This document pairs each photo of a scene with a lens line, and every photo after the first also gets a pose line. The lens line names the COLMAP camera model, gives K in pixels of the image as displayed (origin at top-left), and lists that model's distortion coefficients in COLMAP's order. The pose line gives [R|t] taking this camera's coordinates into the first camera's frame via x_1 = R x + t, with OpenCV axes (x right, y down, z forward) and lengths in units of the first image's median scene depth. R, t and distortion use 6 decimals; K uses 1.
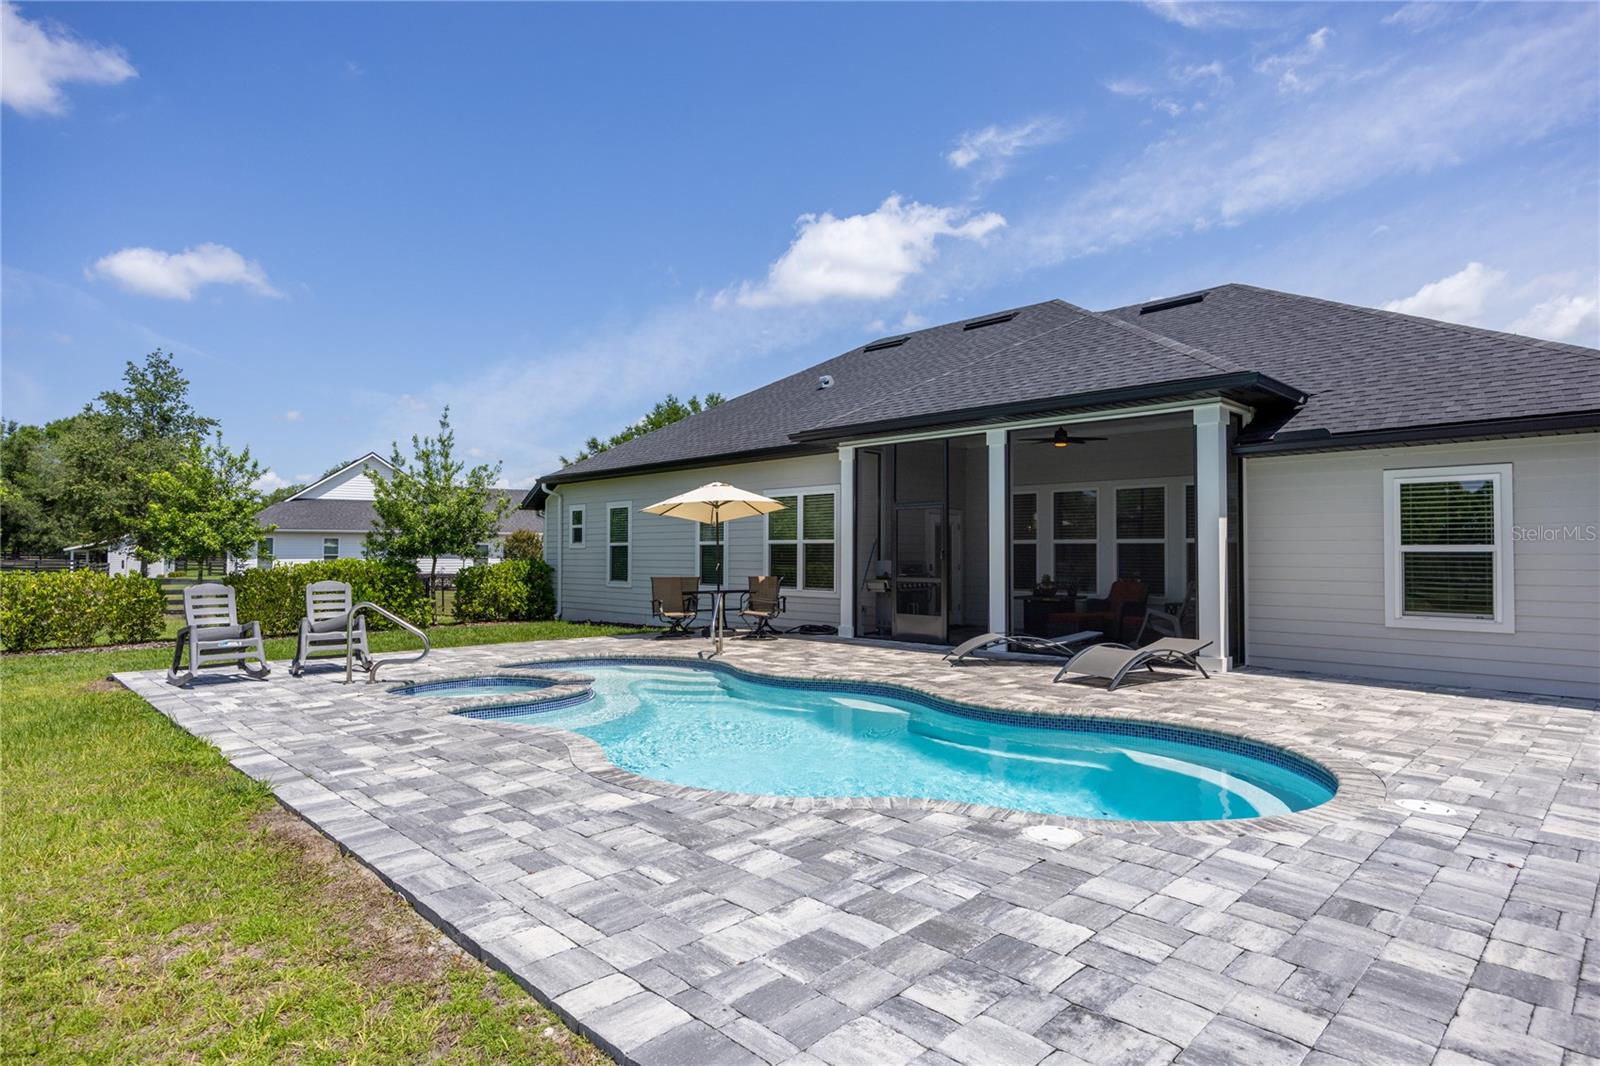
lens RADIAL K [[847.3, 0, 794.6], [0, 847.3, 540.8], [0, 0, 1]] dist [-0.010165, 0.000619]
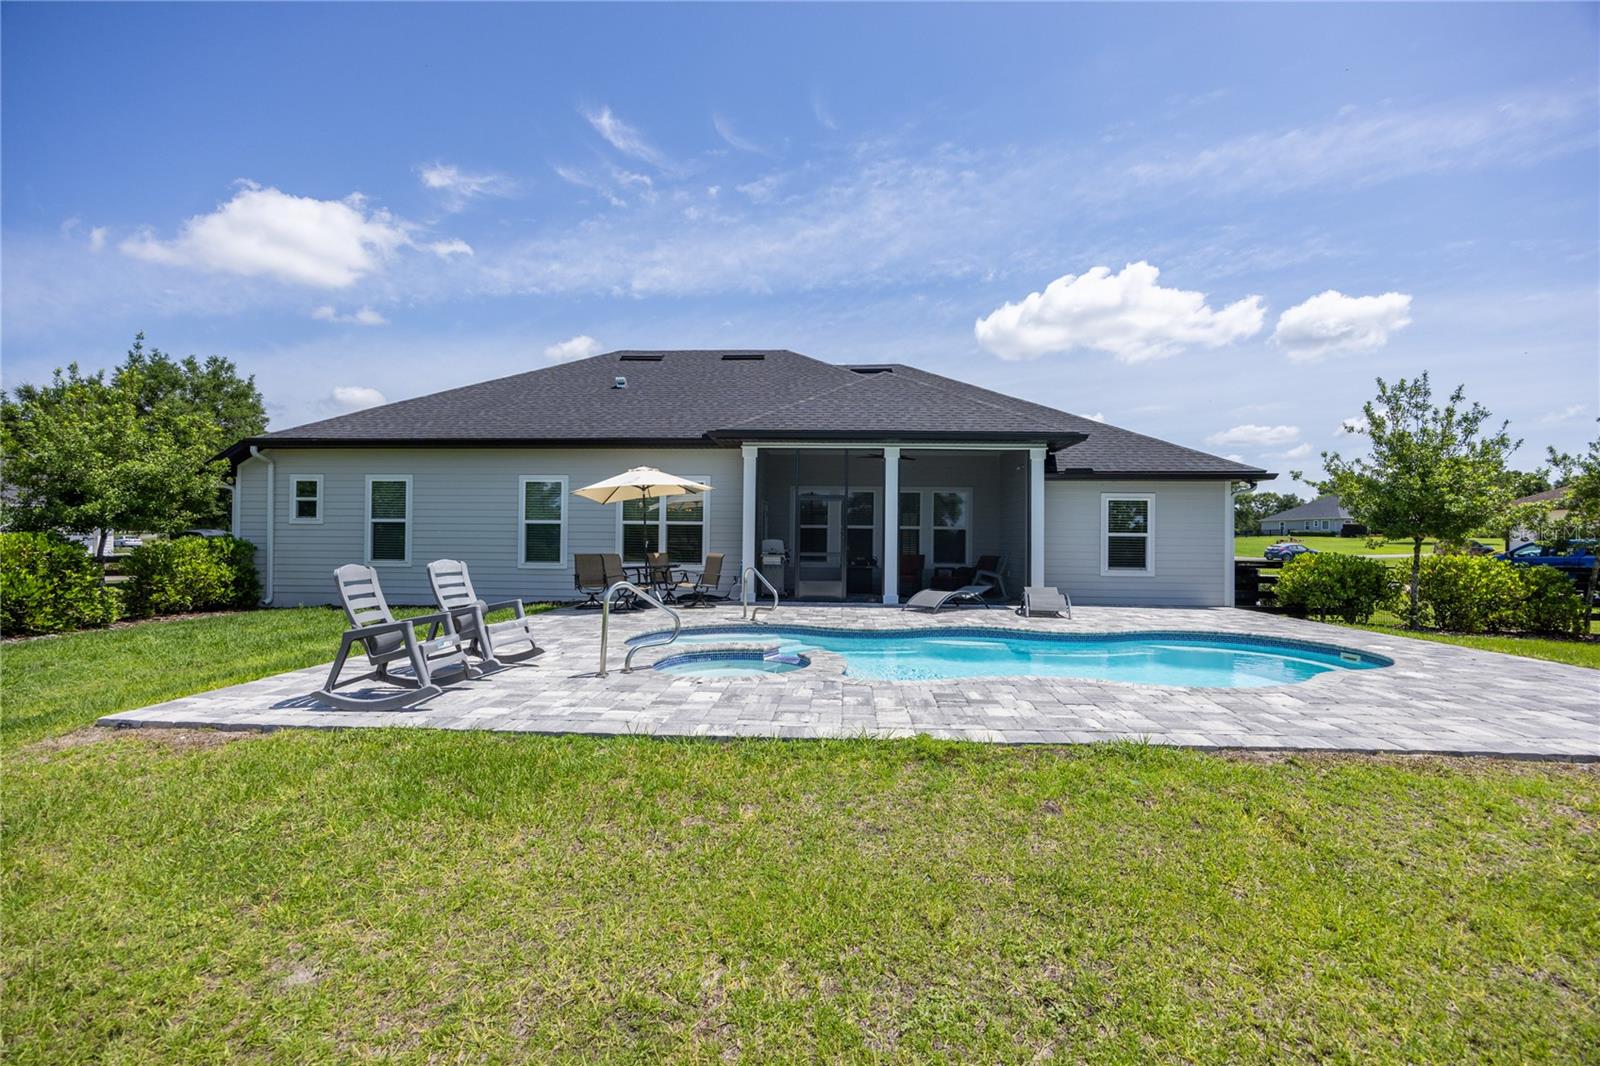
lens RADIAL K [[667.9, 0, 795.8], [0, 667.9, 540.6], [0, 0, 1]] dist [-0.013252, -0.000022]
pose [[0.744965, 0.003419, 0.667095, -0.105907], [-0.019491, 0.999672, 0.016643, 0.001485], [-0.666819, -0.025400, 0.744787, 0.046217]]
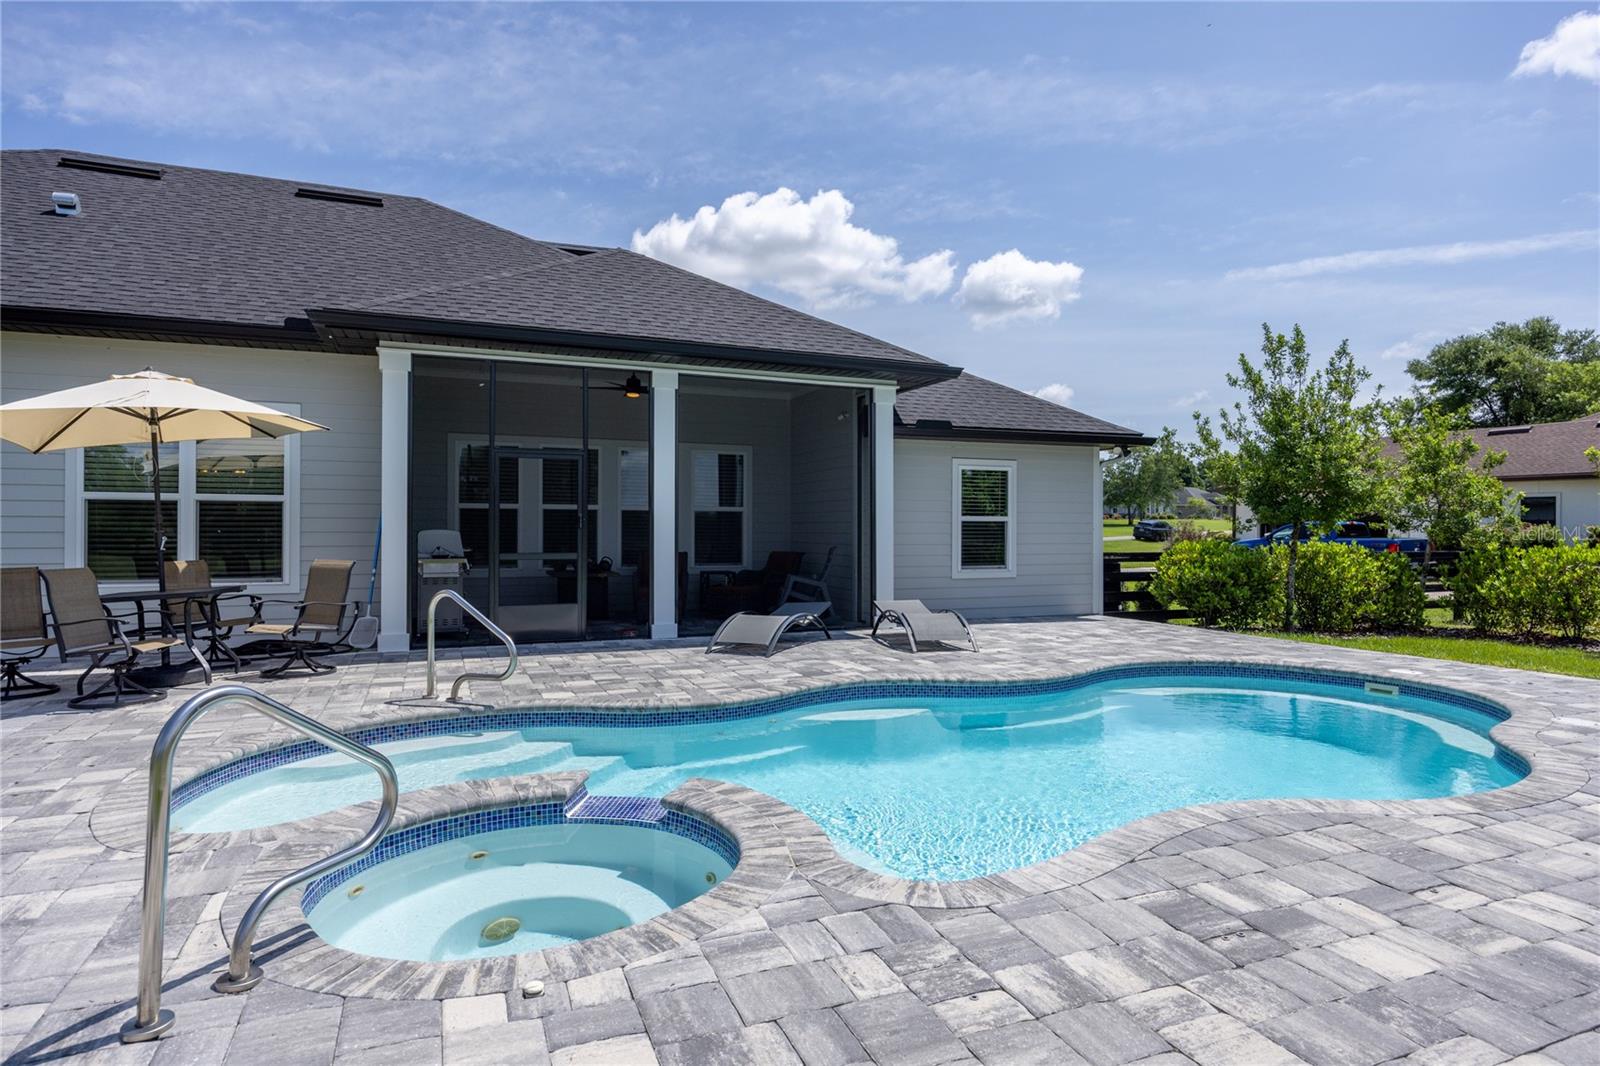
lens RADIAL K [[891.9, 0, 799.9], [0, 891.9, 514.9], [0, 0, 1]] dist [-0.001906, -0.001436]
pose [[0.379377, 0.010809, 0.925179, -0.087191], [-0.018213, 0.999825, -0.004213, 0.001847], [-0.925063, -0.015252, 0.379508, 0.092649]]
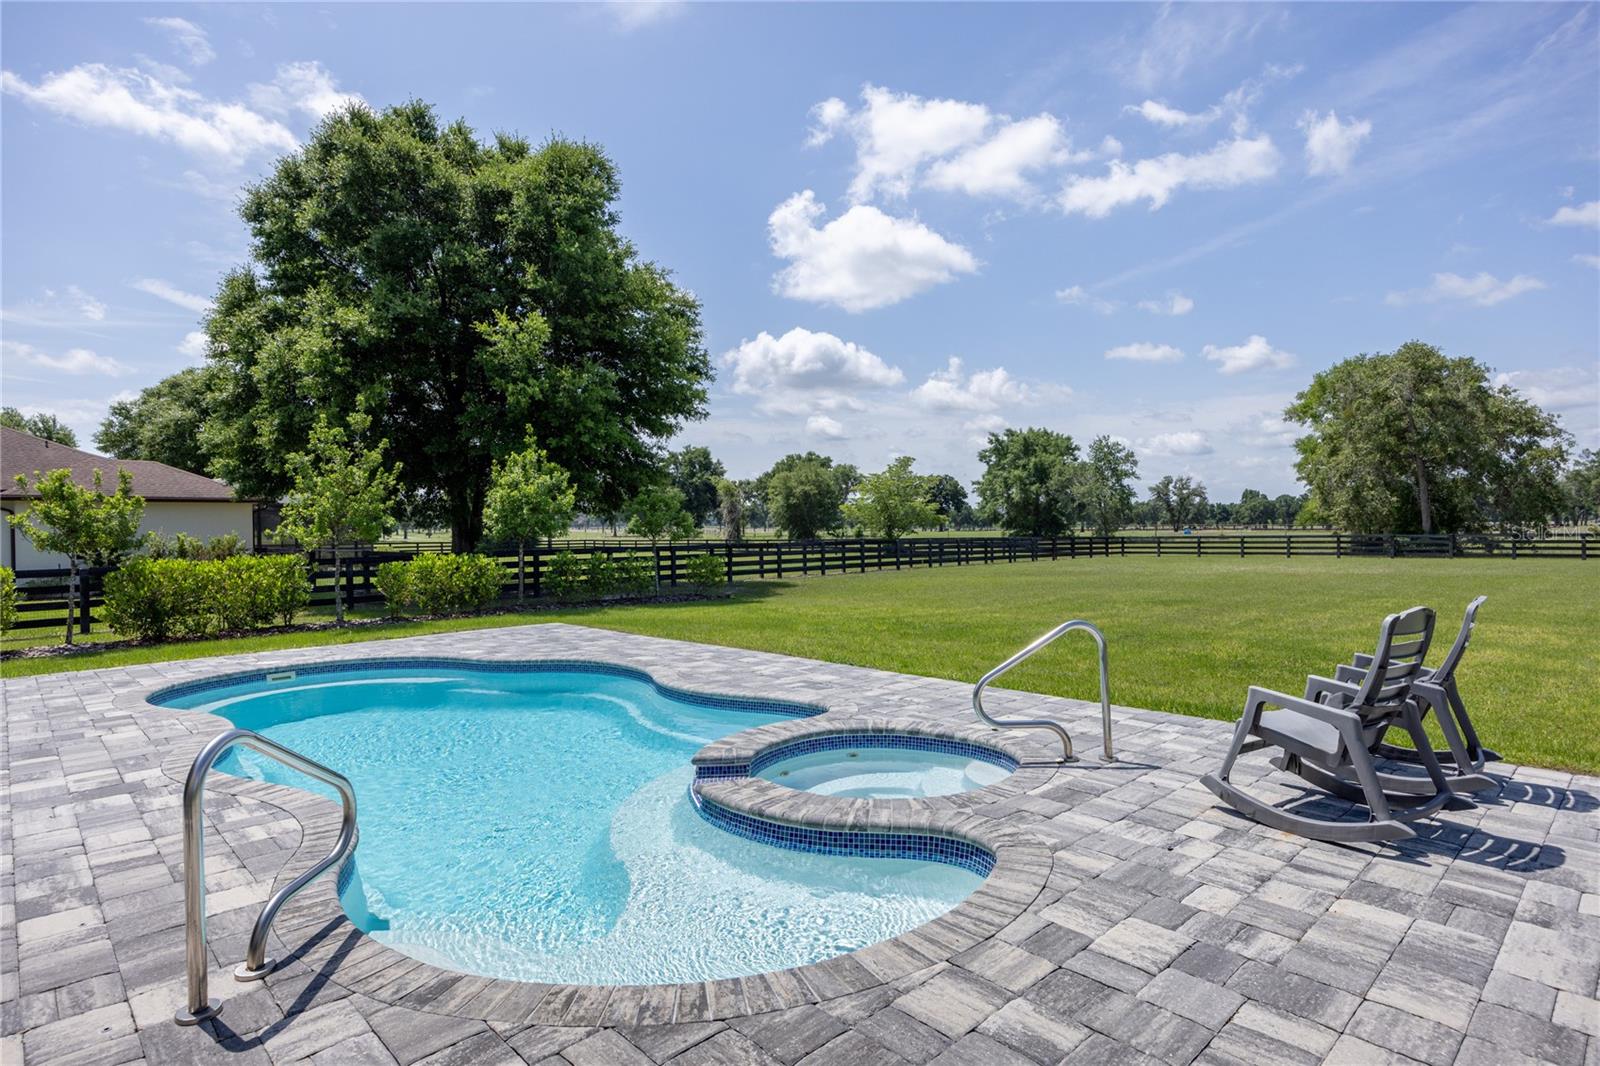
lens RADIAL K [[847.3, 0, 797.7], [0, 847.3, 534.7], [0, 0, 1]] dist [-0.010165, 0.000619]
pose [[-0.999931, 0.007424, 0.009120, -0.038294], [0.007260, 0.999813, -0.017921, 0.002277], [-0.009251, -0.017853, -0.999798, 0.204696]]
